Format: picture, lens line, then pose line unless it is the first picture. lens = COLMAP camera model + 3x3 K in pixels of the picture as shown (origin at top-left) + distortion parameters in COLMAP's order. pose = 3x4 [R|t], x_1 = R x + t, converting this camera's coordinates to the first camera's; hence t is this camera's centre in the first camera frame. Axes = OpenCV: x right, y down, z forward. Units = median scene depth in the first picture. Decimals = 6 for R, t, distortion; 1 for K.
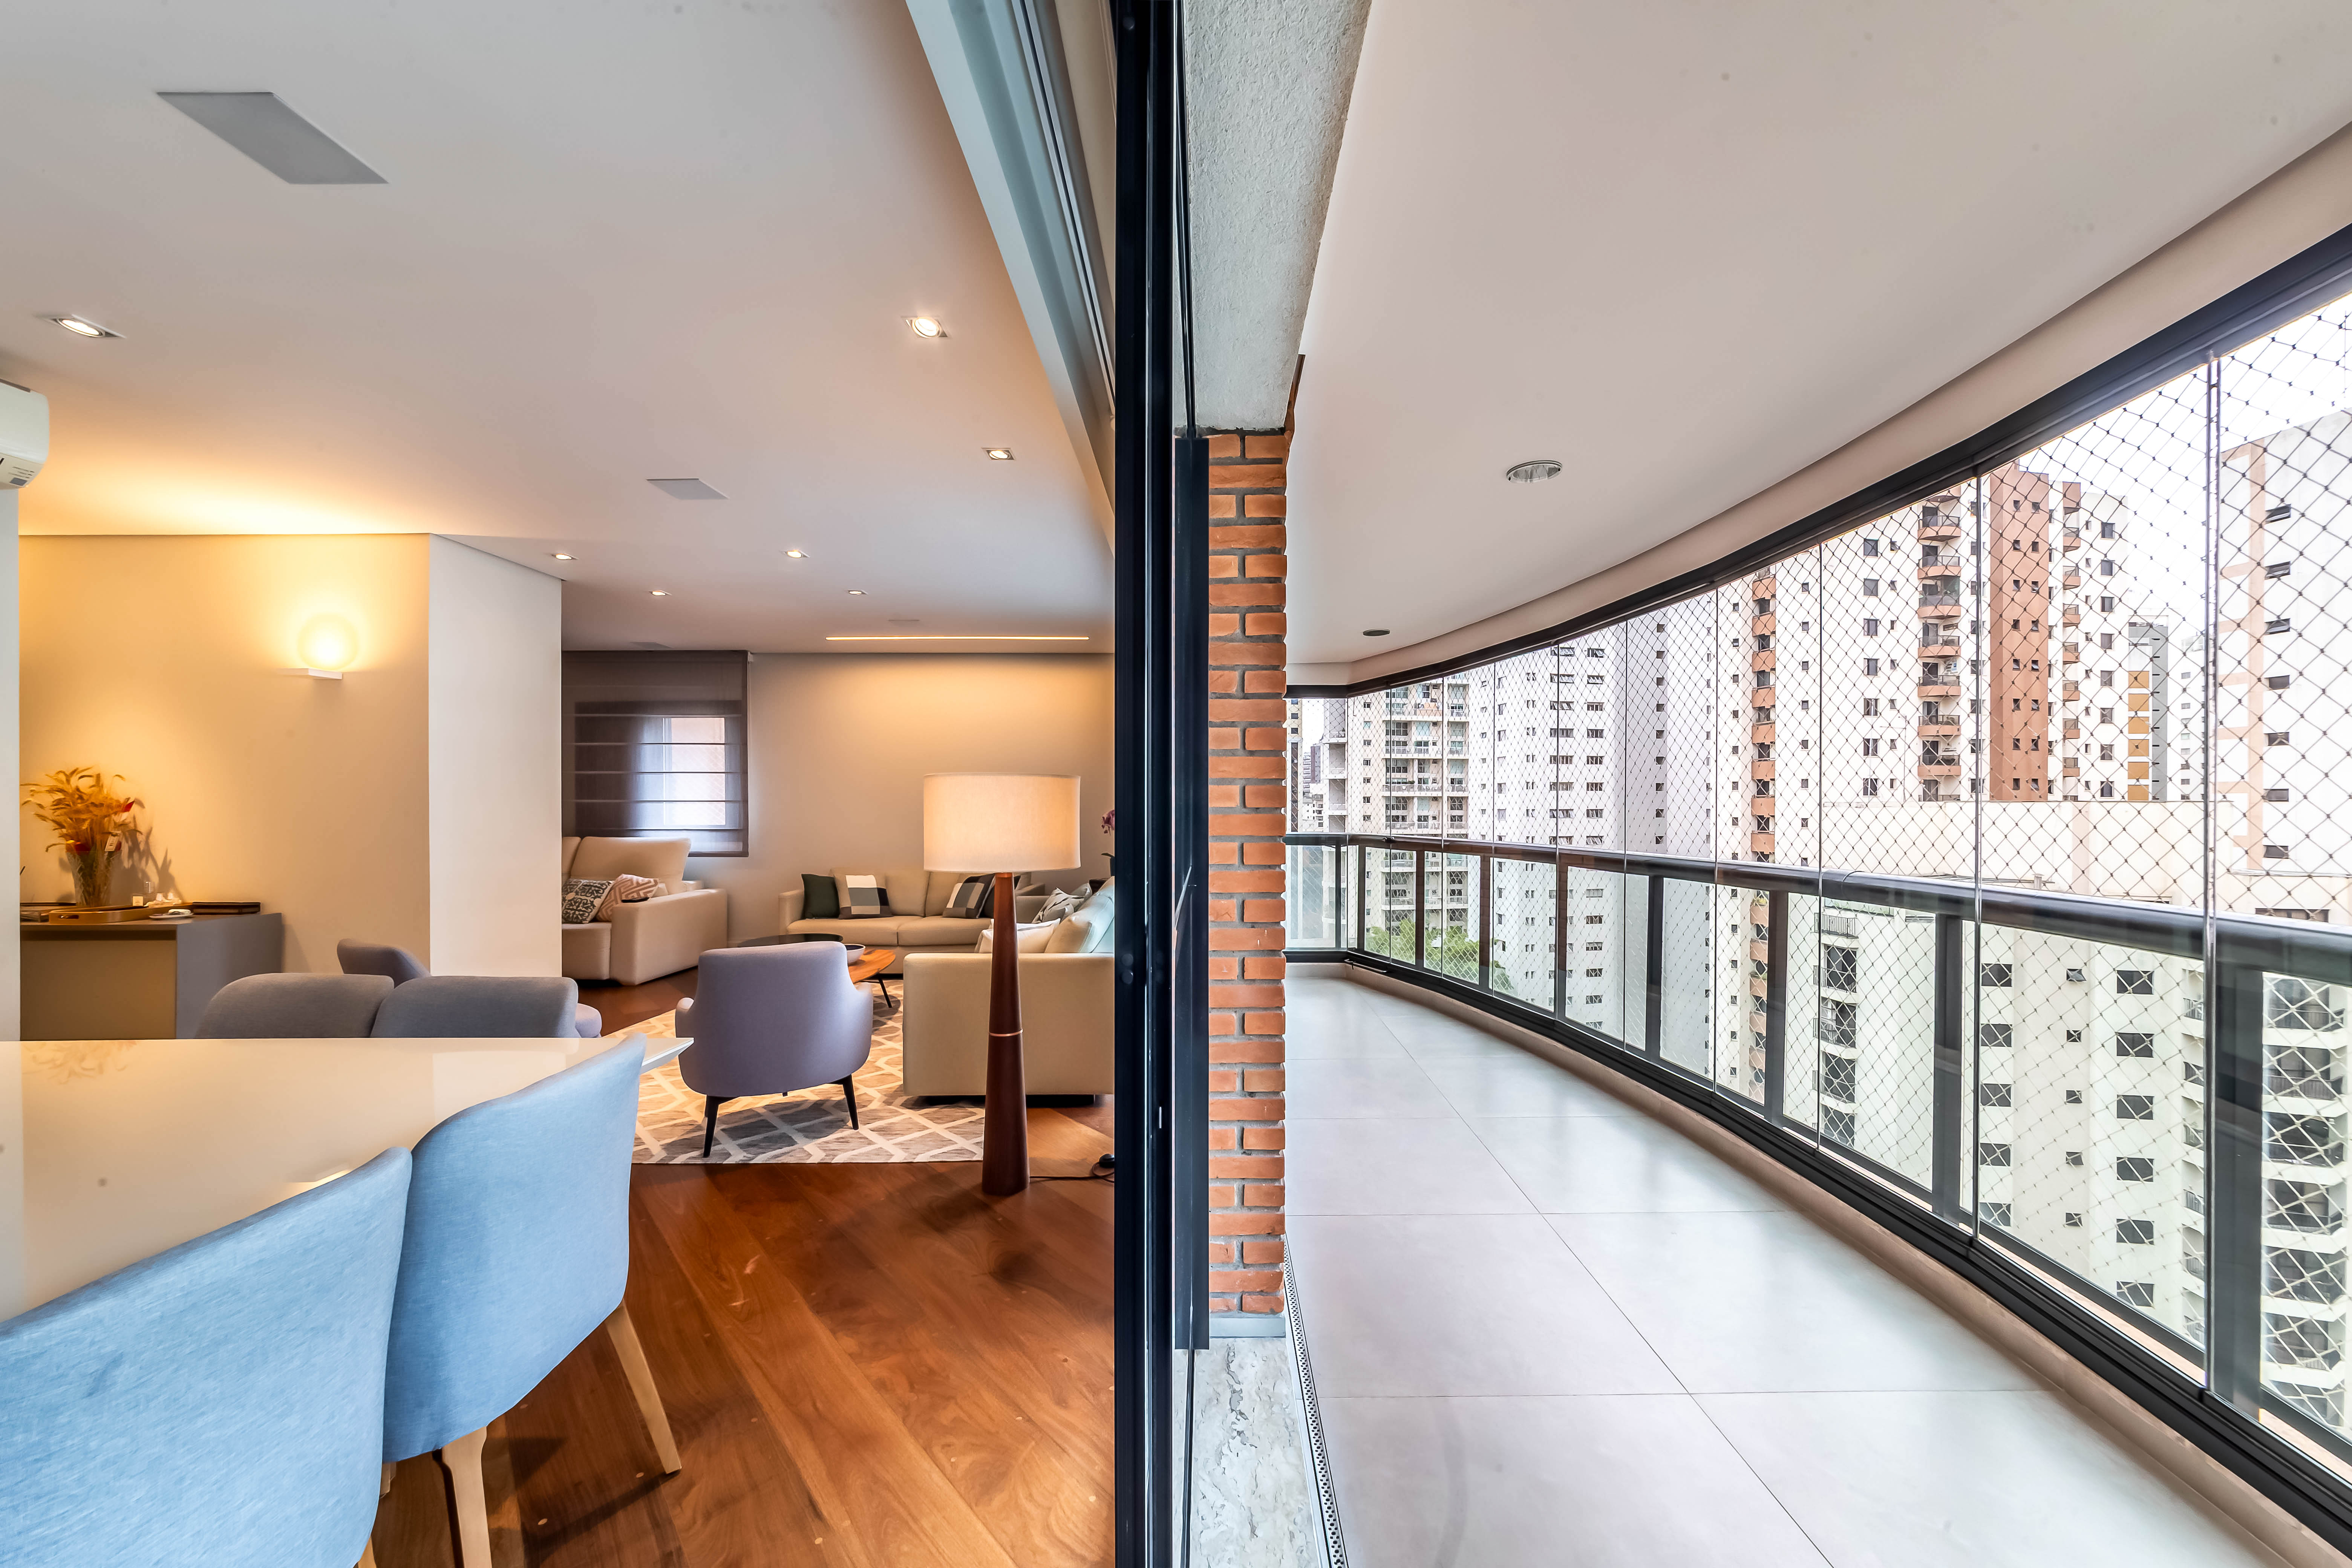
lens RADIAL K [[849.6, 0, 1219.3], [0, 849.6, 815.2], [0, 0, 1]] dist [0.006298, -0.000240]
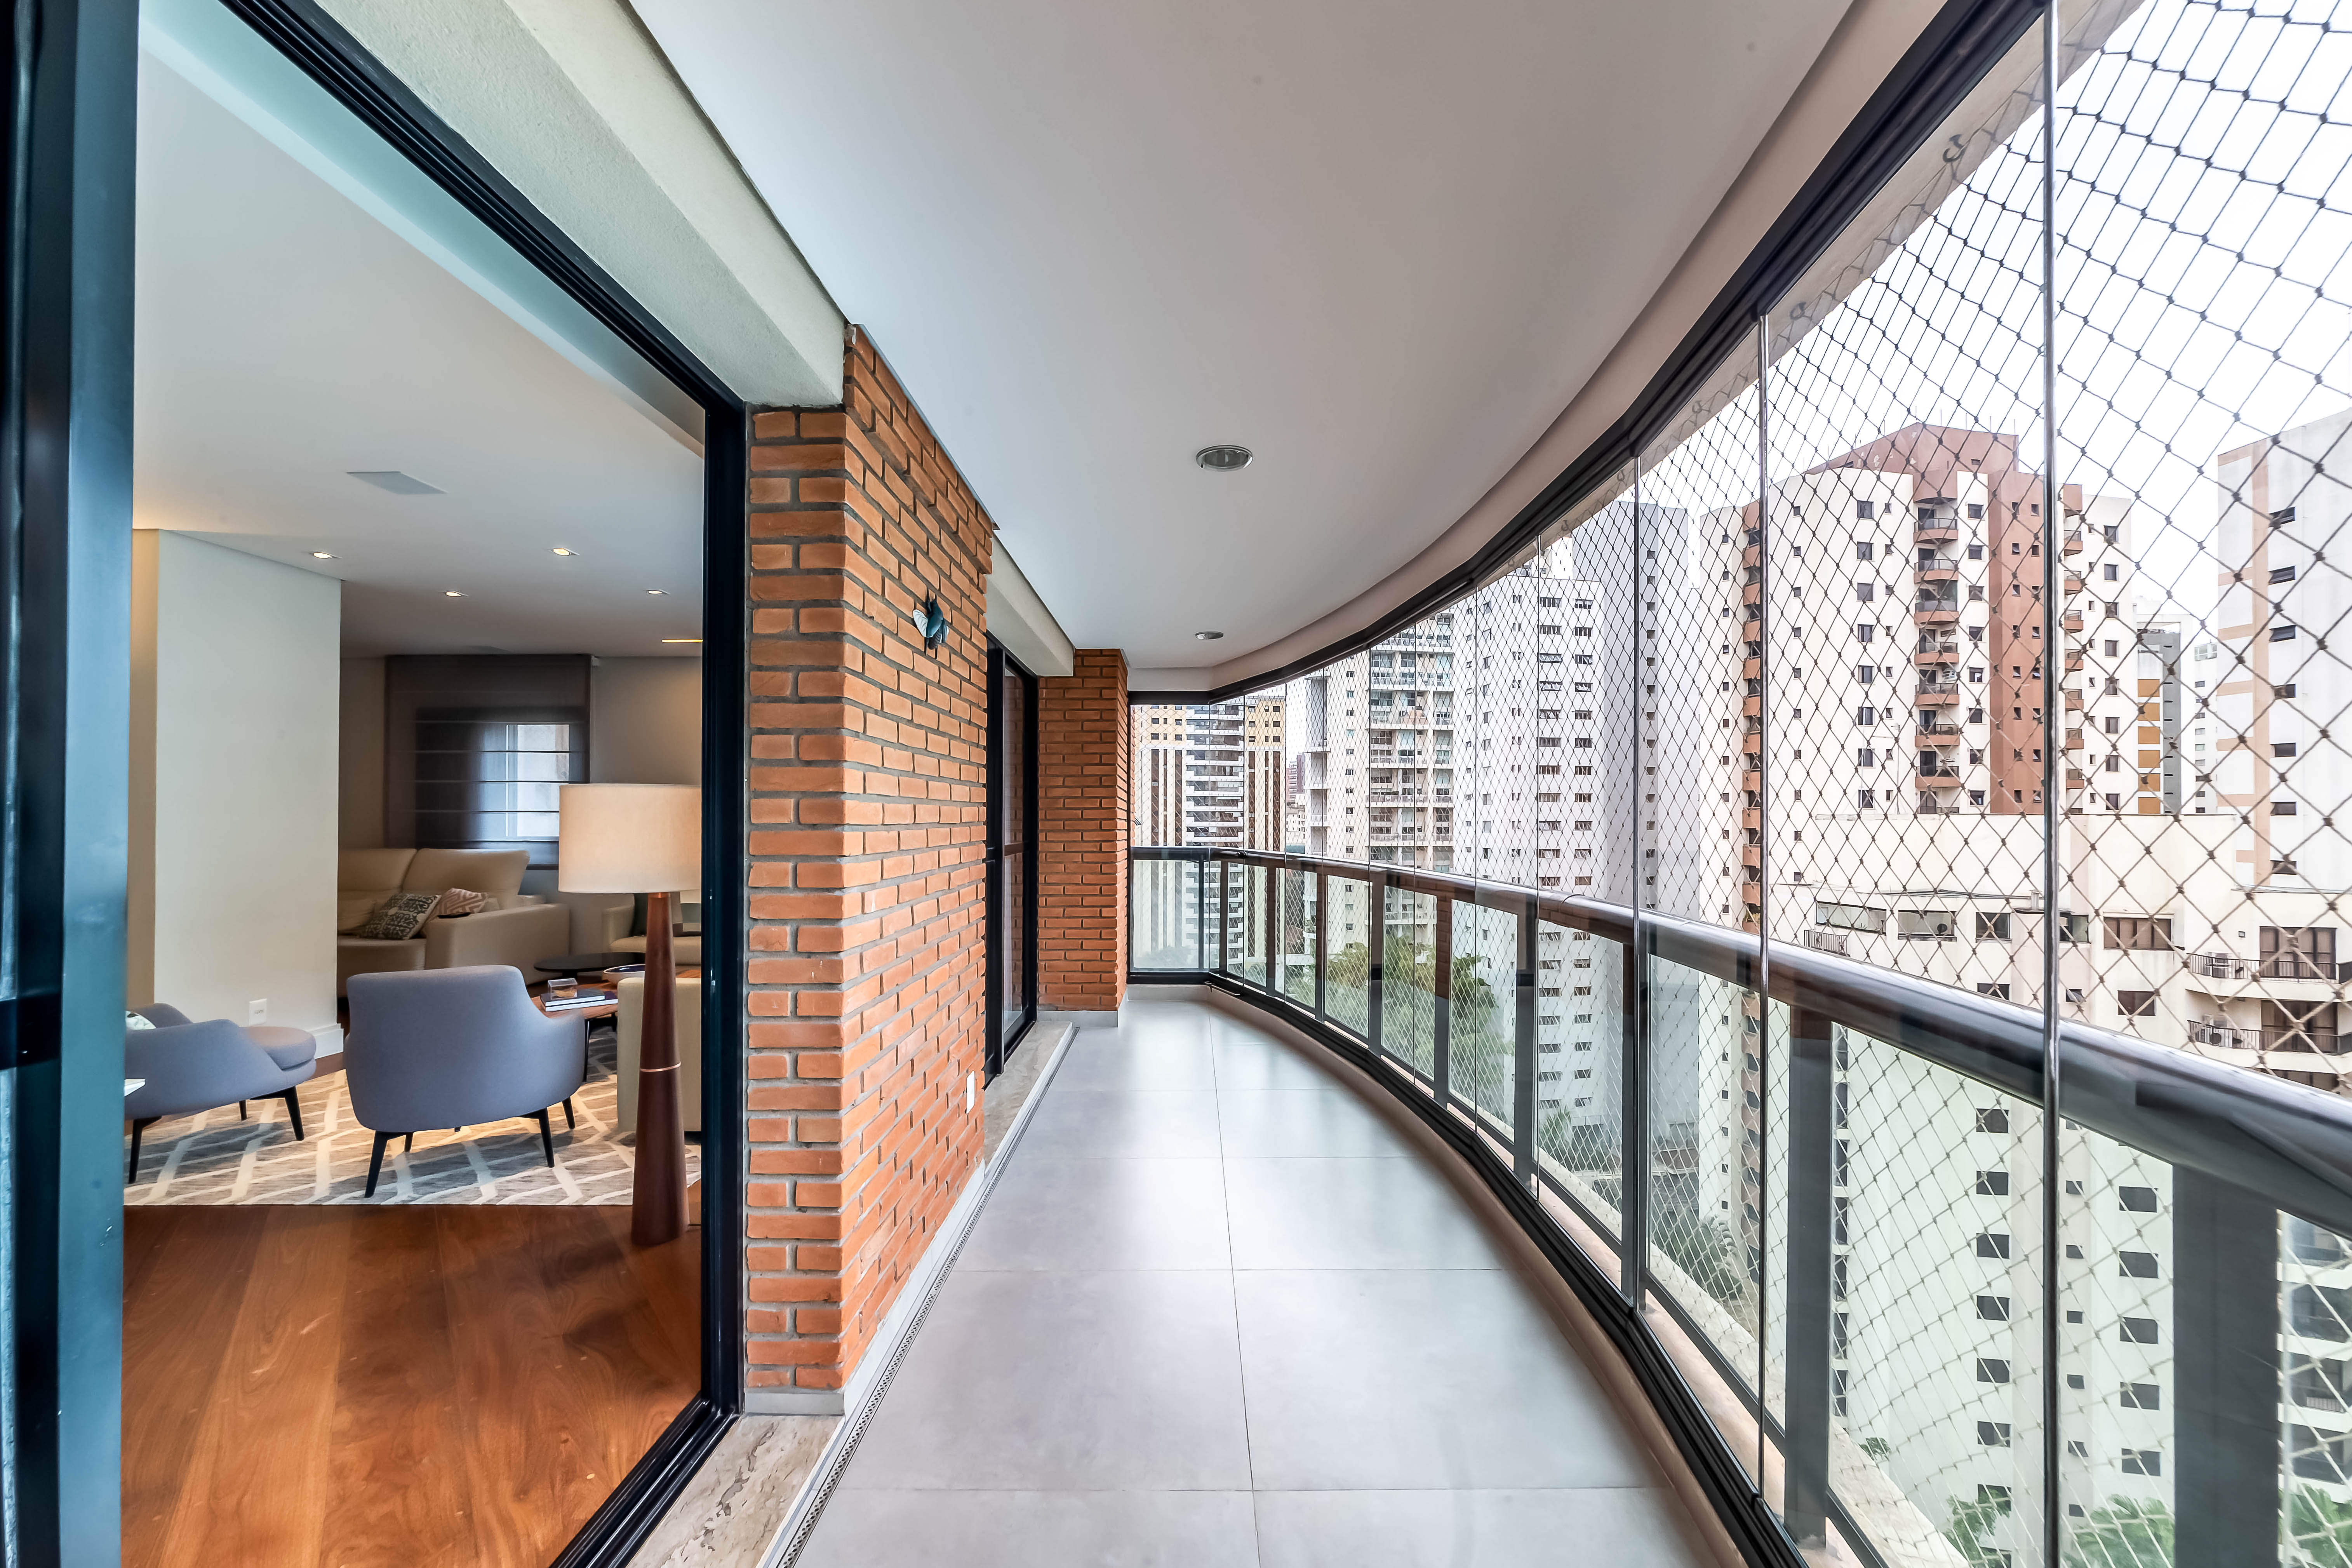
lens RADIAL K [[876.4, 0, 1189.9], [0, 876.4, 815.8], [0, 0, 1]] dist [0.000074, 0.000392]
pose [[0.999919, 0.002663, -0.012473, 0.145675], [-0.002808, 0.999929, -0.011603, -0.002459], [0.012441, 0.011637, 0.999855, 0.024926]]
